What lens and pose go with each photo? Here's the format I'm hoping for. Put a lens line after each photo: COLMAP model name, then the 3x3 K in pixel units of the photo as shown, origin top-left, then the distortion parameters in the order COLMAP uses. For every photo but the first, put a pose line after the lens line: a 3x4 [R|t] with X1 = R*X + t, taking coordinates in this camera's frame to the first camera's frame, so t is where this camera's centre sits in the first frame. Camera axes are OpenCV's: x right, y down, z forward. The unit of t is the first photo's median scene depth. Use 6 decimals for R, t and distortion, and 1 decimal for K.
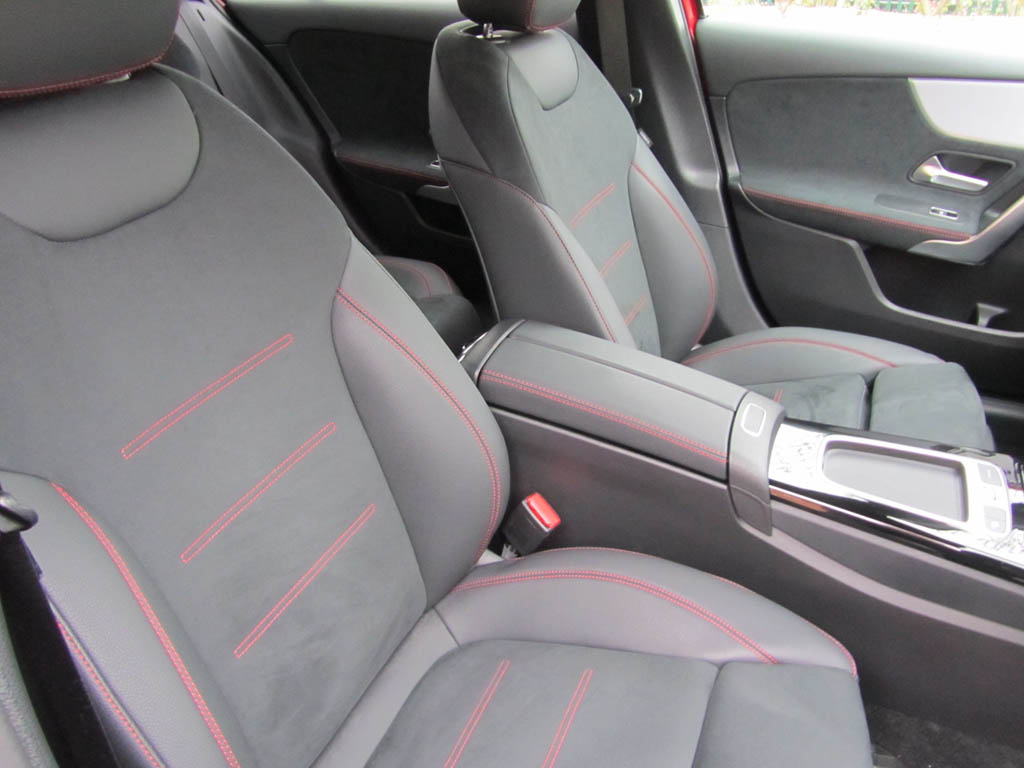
lens RADIAL K [[844.4, 0, 518.8], [0, 844.4, 385.2], [0, 0, 1]] dist [-0.036983, -0.000781]
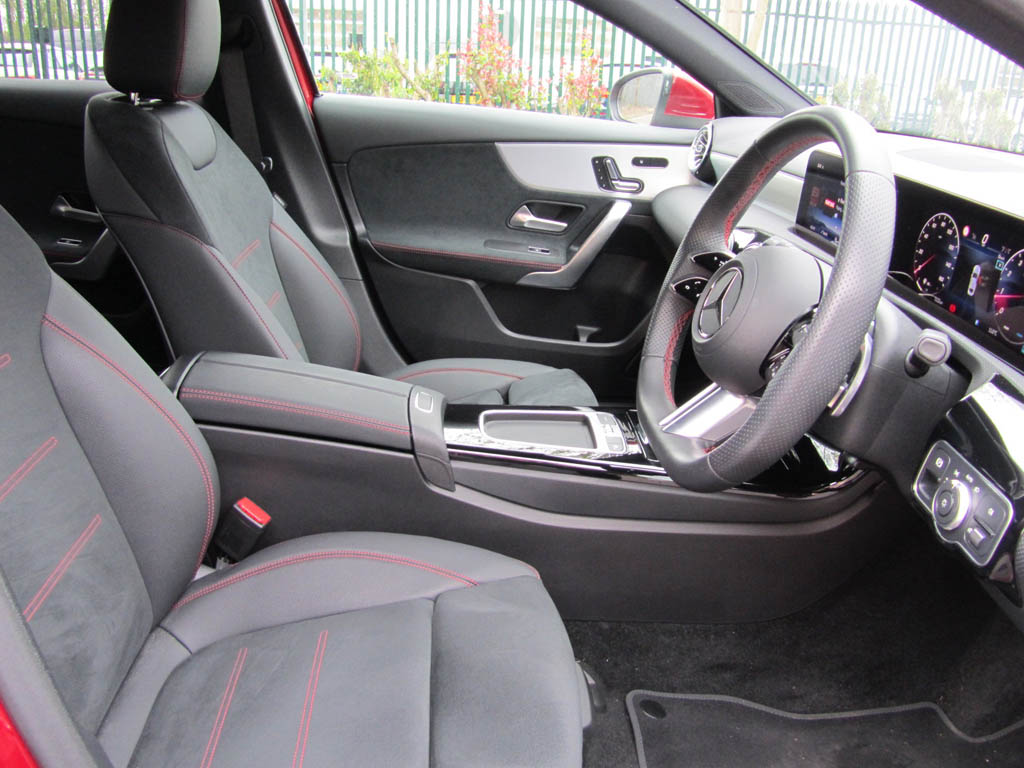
lens RADIAL K [[935.2, 0, 515.2], [0, 935.2, 384.2], [0, 0, 1]] dist [-0.084459, 0.000000]
pose [[0.901217, -0.107590, 0.419801, -0.138374], [0.167244, 0.979996, -0.107874, 0.158100], [-0.399797, 0.167427, 0.901183, -0.215897]]
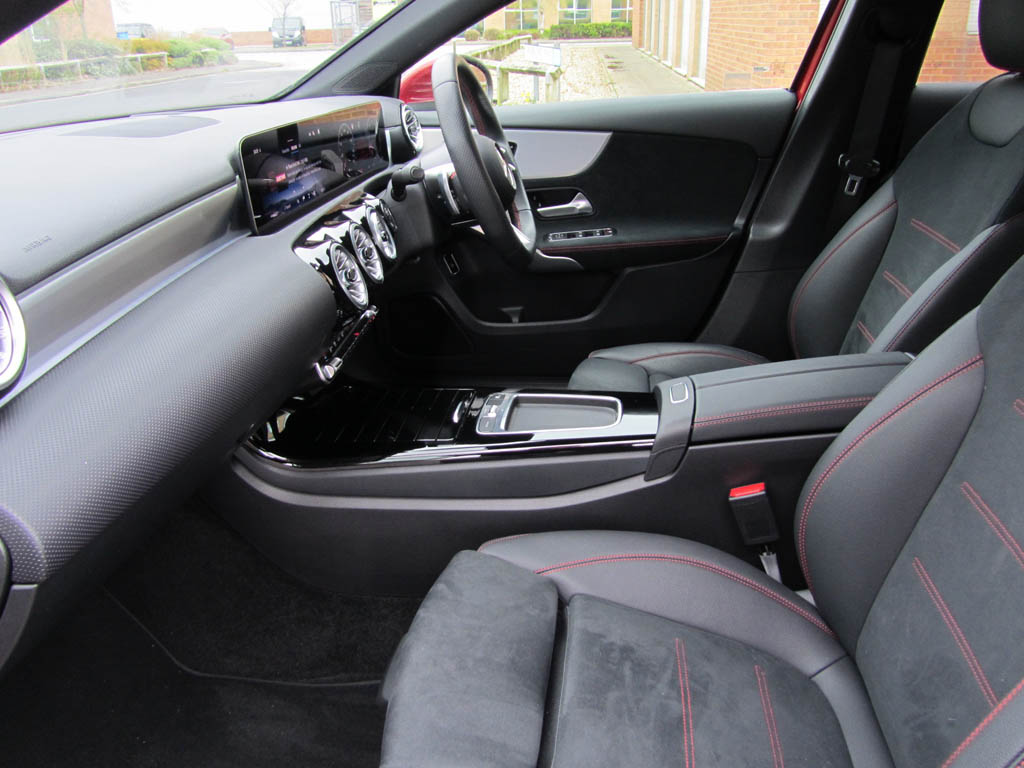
lens RADIAL K [[844.4, 0, 510.4], [0, 844.4, 379.8], [0, 0, 1]] dist [-0.036983, -0.000781]
pose [[-0.966086, 0.108193, -0.234460, 0.683497], [-0.116635, 0.627245, 0.770039, -0.752189], [0.230376, 0.771270, -0.593354, 1.422795]]
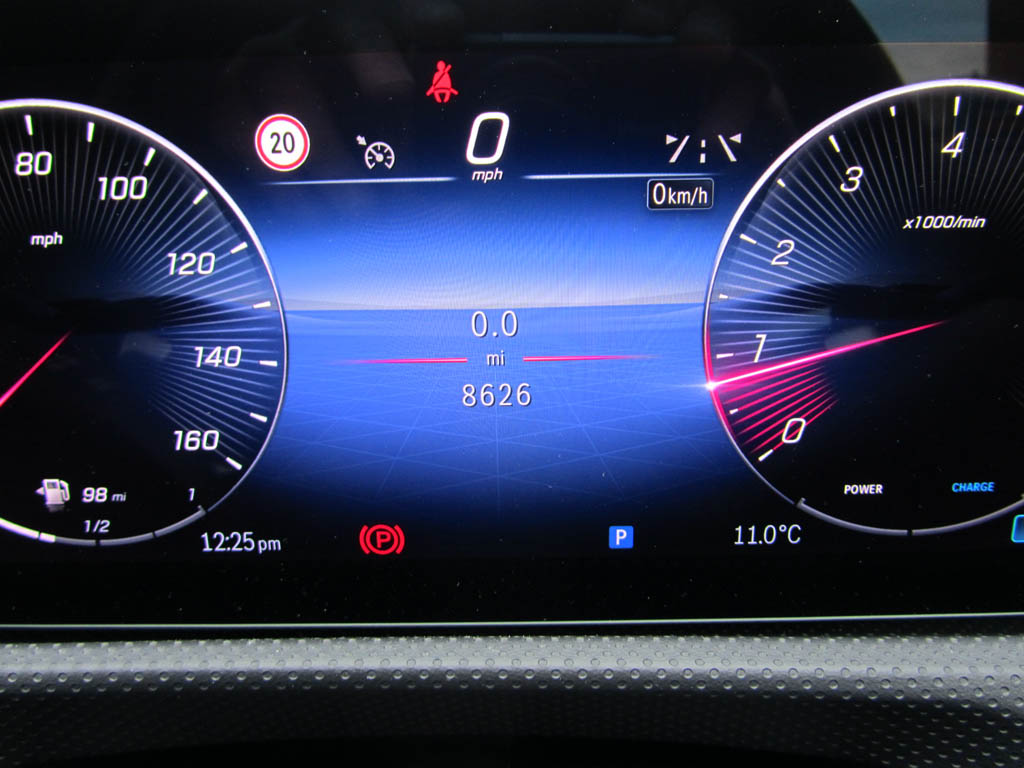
lens RADIAL K [[844.4, 0, 513.5], [0, 844.4, 385.9], [0, 0, 1]] dist [-0.036983, -0.000781]
pose [[-0.361741, -0.297366, 0.883582, 0.435609], [0.479662, 0.753333, 0.449905, -0.008398], [-0.799418, 0.586570, -0.129876, 0.341933]]
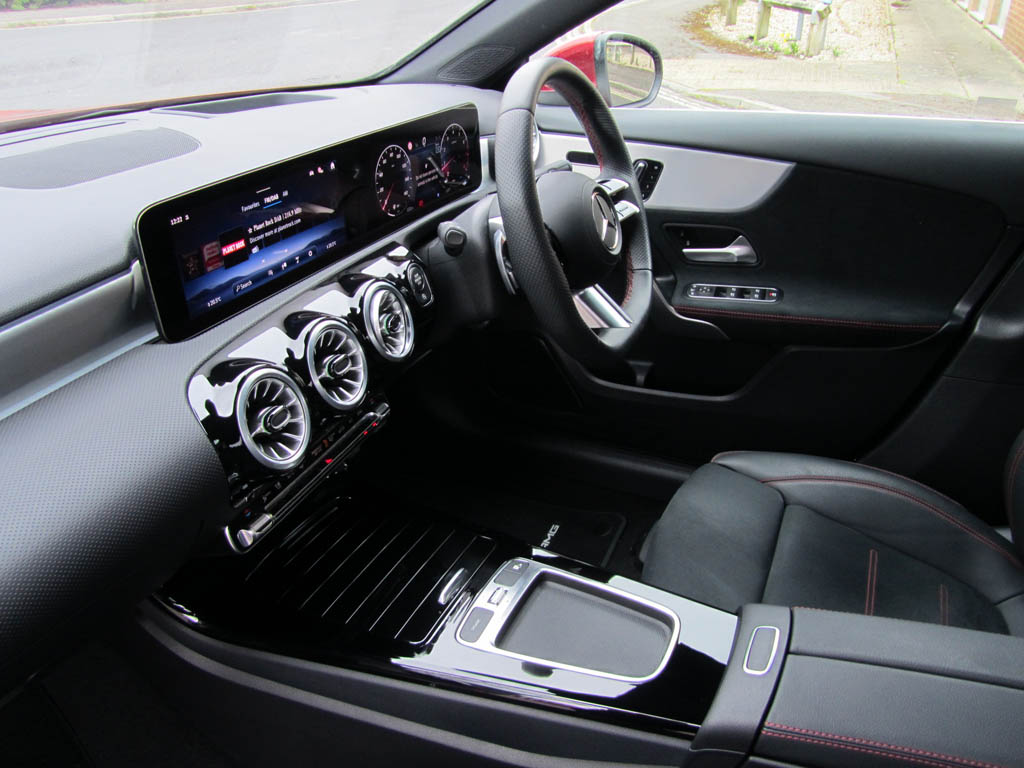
lens RADIAL K [[844.4, 0, 512.6], [0, 844.4, 380.7], [0, 0, 1]] dist [-0.036983, -0.000781]
pose [[-0.999261, -0.034152, 0.017666, 0.436276], [-0.004000, 0.549286, 0.835625, -0.639008], [-0.038242, 0.834936, -0.549017, 1.064159]]
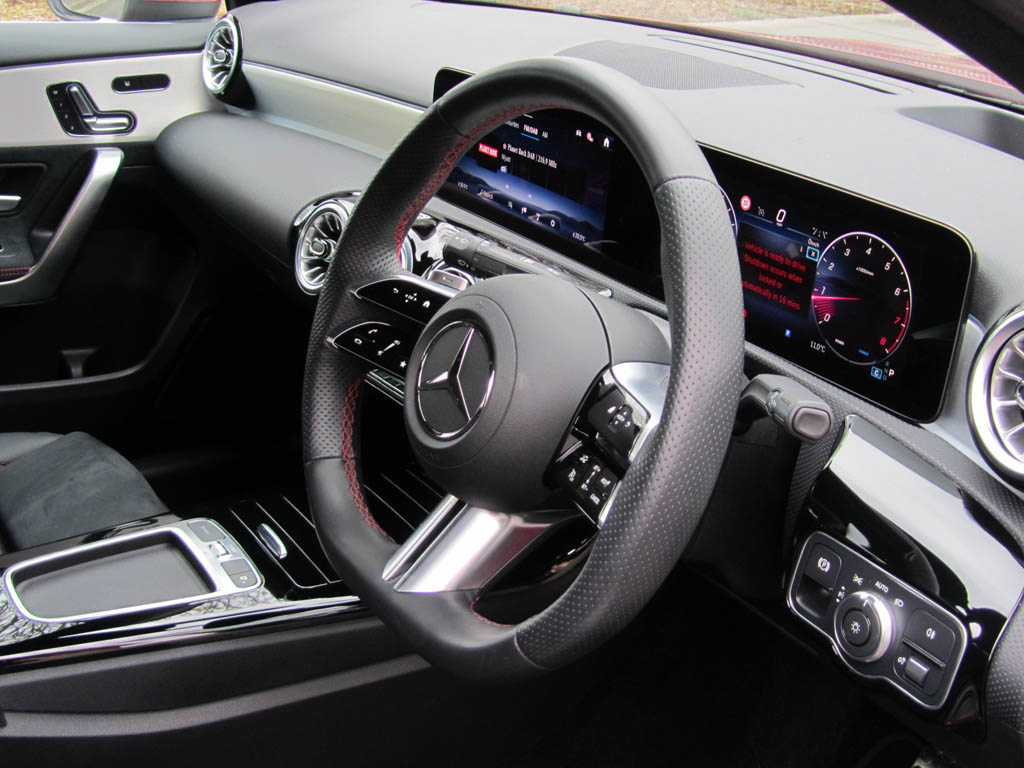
lens RADIAL K [[1370.0, 0, 515.1], [0, 1370.0, 382.7], [0, 0, 1]] dist [-0.120336, 0.000000]
pose [[0.586041, -0.287183, 0.757682, -0.183401], [0.370955, 0.926428, 0.064221, 0.000616], [-0.720380, 0.243430, 0.649457, -0.089268]]
